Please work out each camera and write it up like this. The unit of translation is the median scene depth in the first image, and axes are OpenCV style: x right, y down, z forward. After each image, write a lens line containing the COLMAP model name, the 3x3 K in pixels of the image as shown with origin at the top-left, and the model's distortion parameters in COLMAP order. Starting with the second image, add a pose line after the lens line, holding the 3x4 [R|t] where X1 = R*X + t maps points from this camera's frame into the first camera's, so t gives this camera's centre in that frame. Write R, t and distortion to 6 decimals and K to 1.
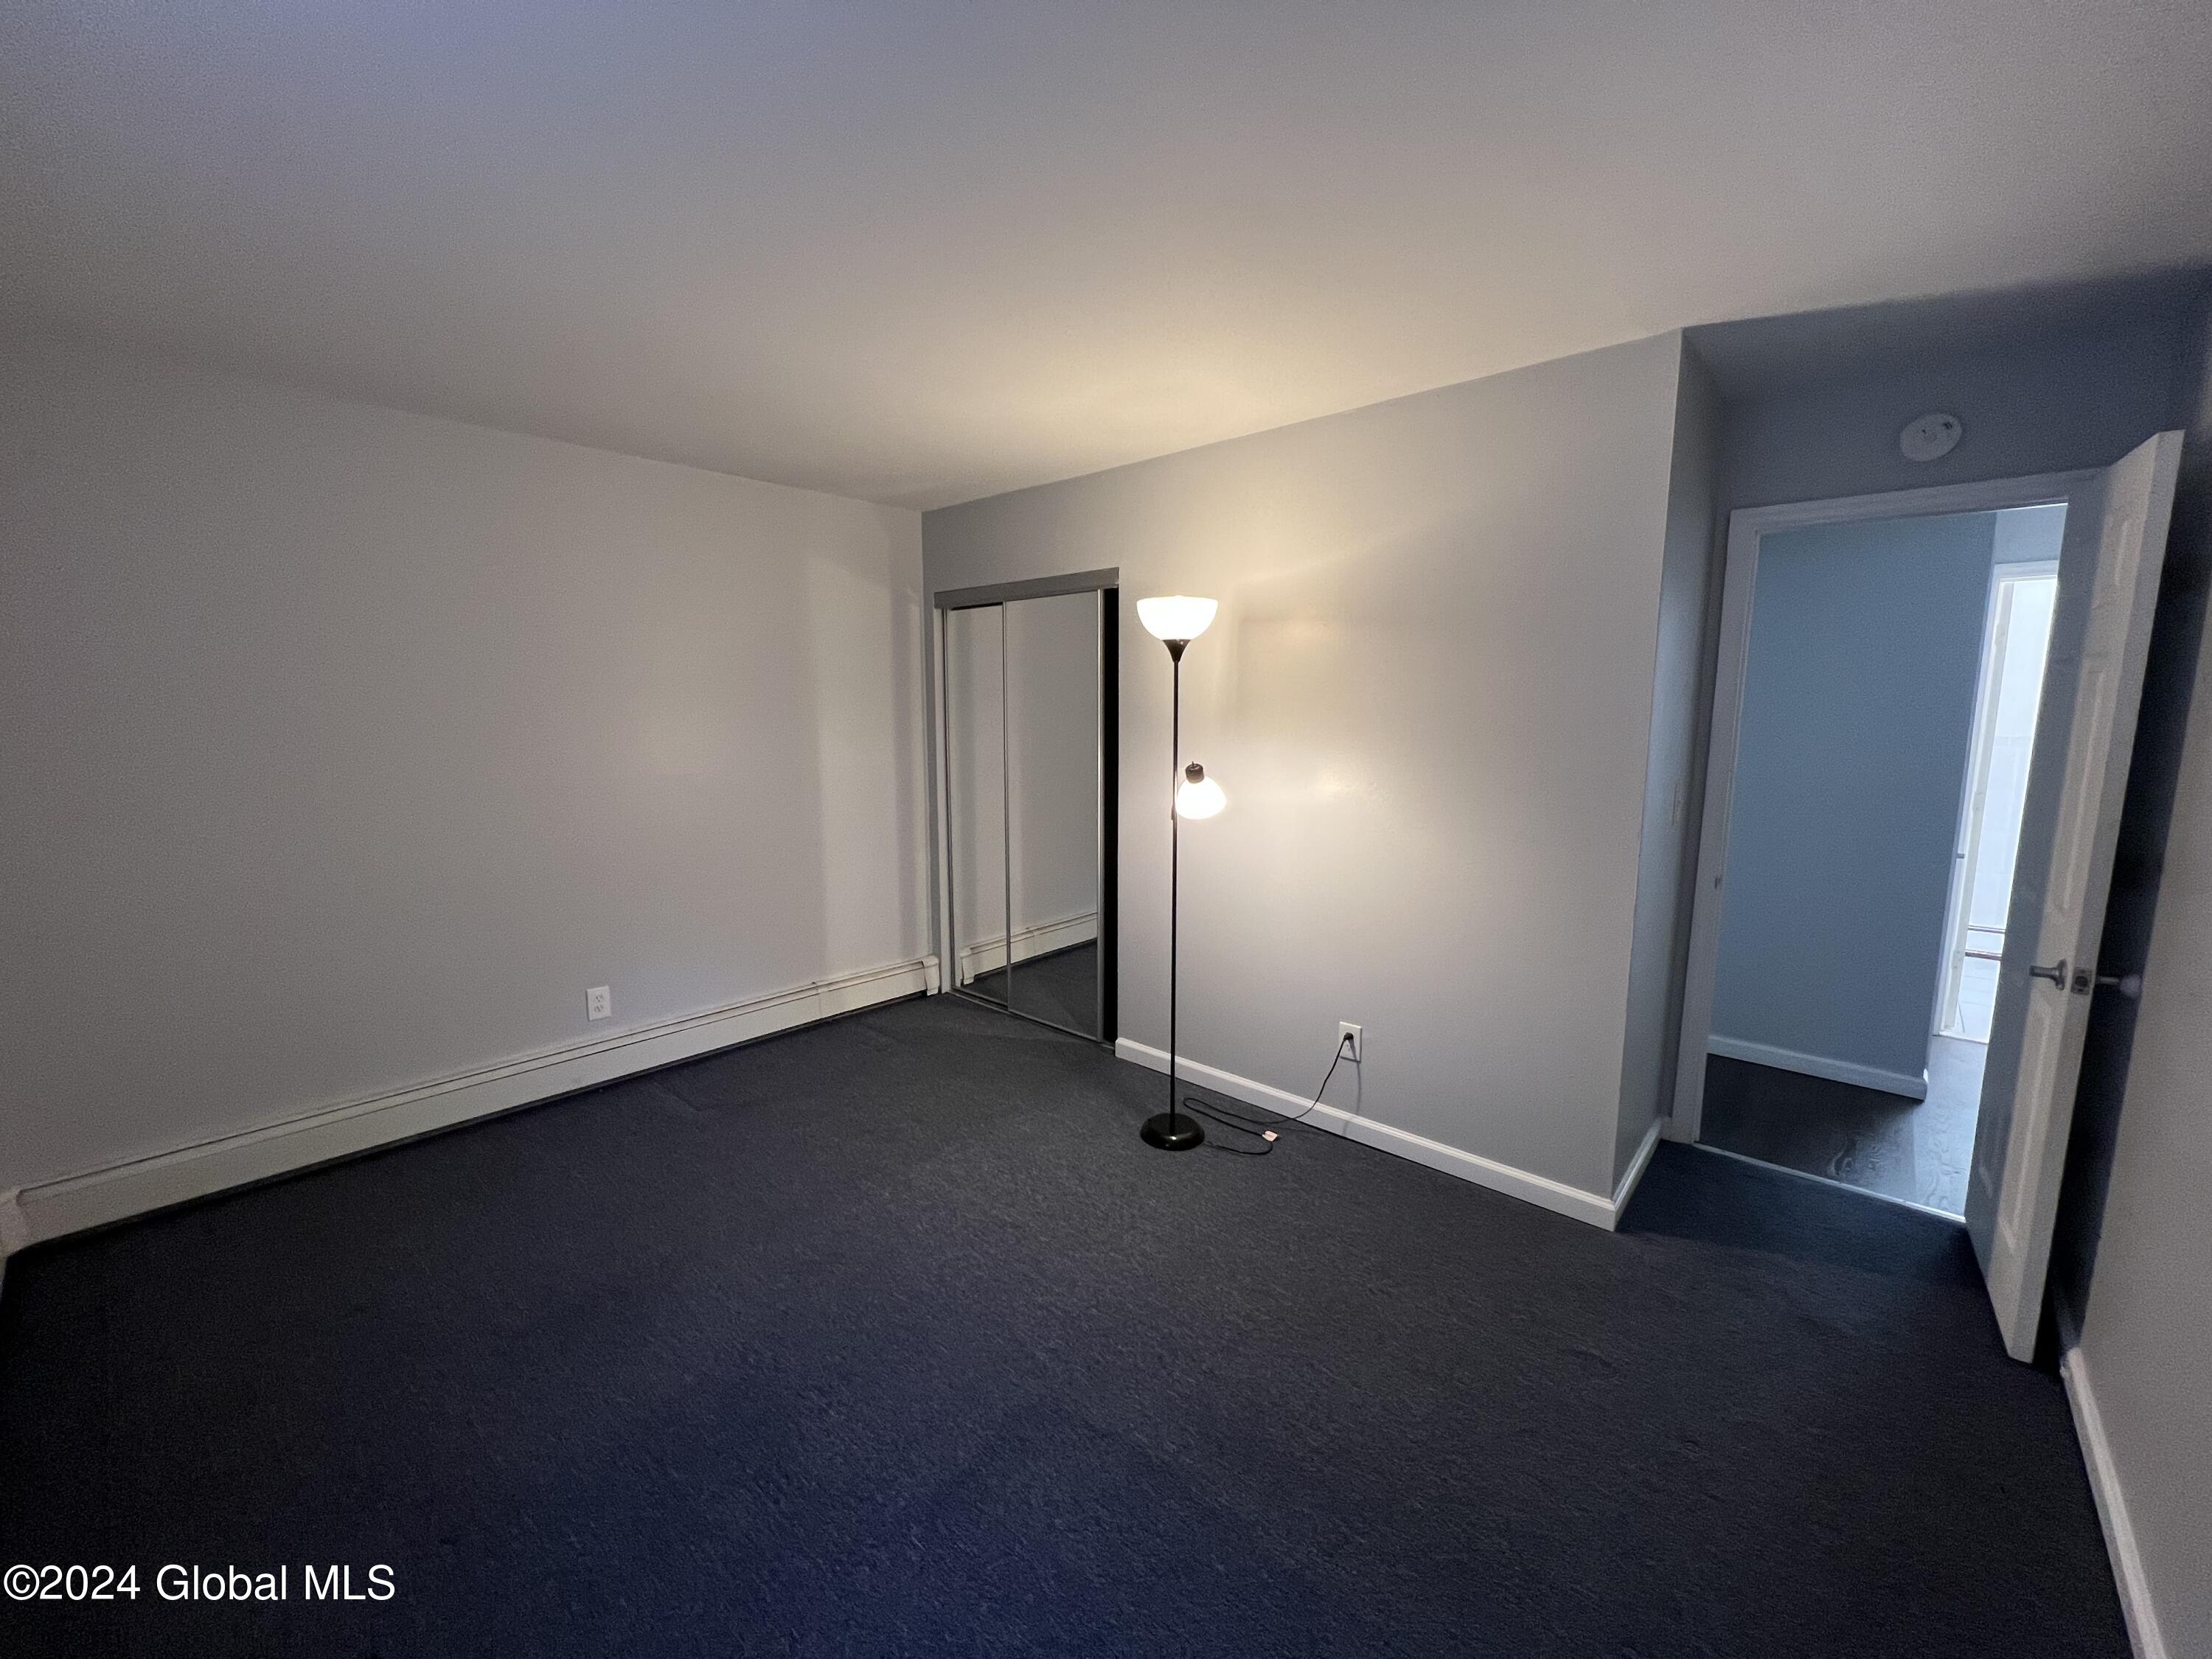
lens RADIAL K [[883.7, 0, 1096.4], [0, 883.7, 825.2], [0, 0, 1]] dist [0.001666, -0.000021]
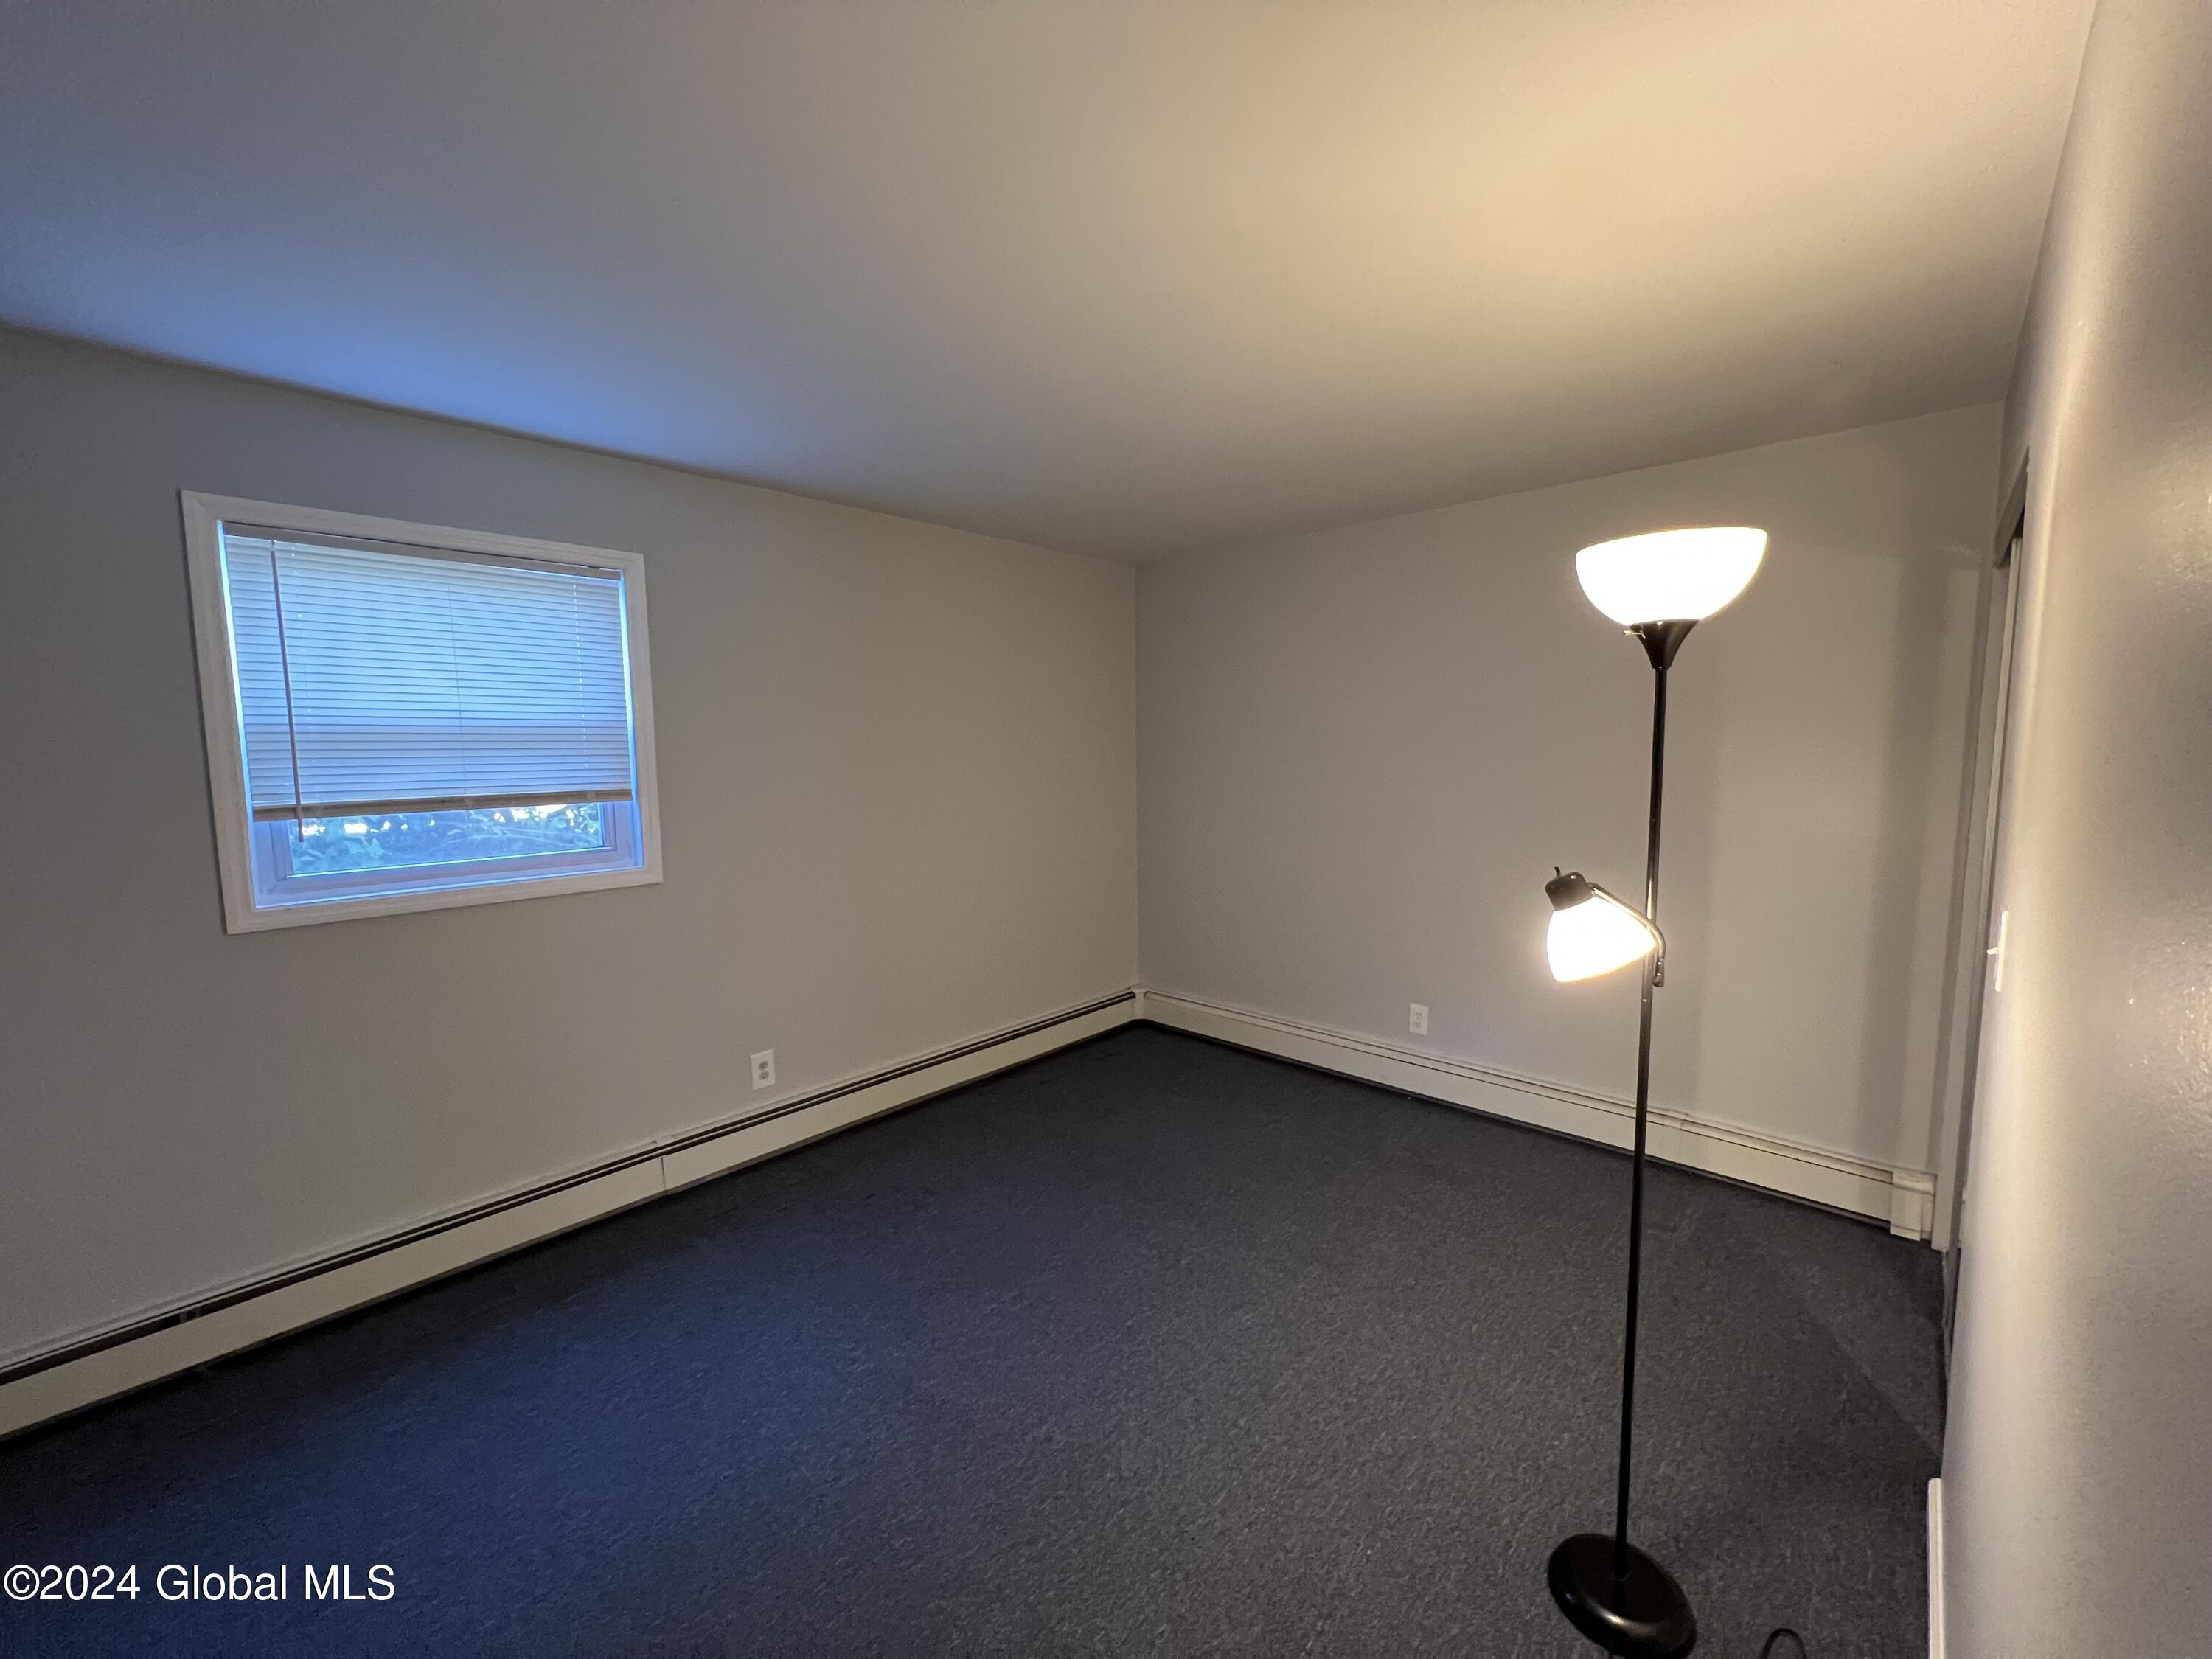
lens RADIAL K [[883.7, 0, 1096.4], [0, 883.7, 825.2], [0, 0, 1]] dist [0.001666, -0.000021]
pose [[-0.015206, 0.093623, -0.995492, 0.507181], [-0.121110, 0.988104, 0.094778, -0.090521], [0.992523, 0.122006, -0.003686, 0.588910]]
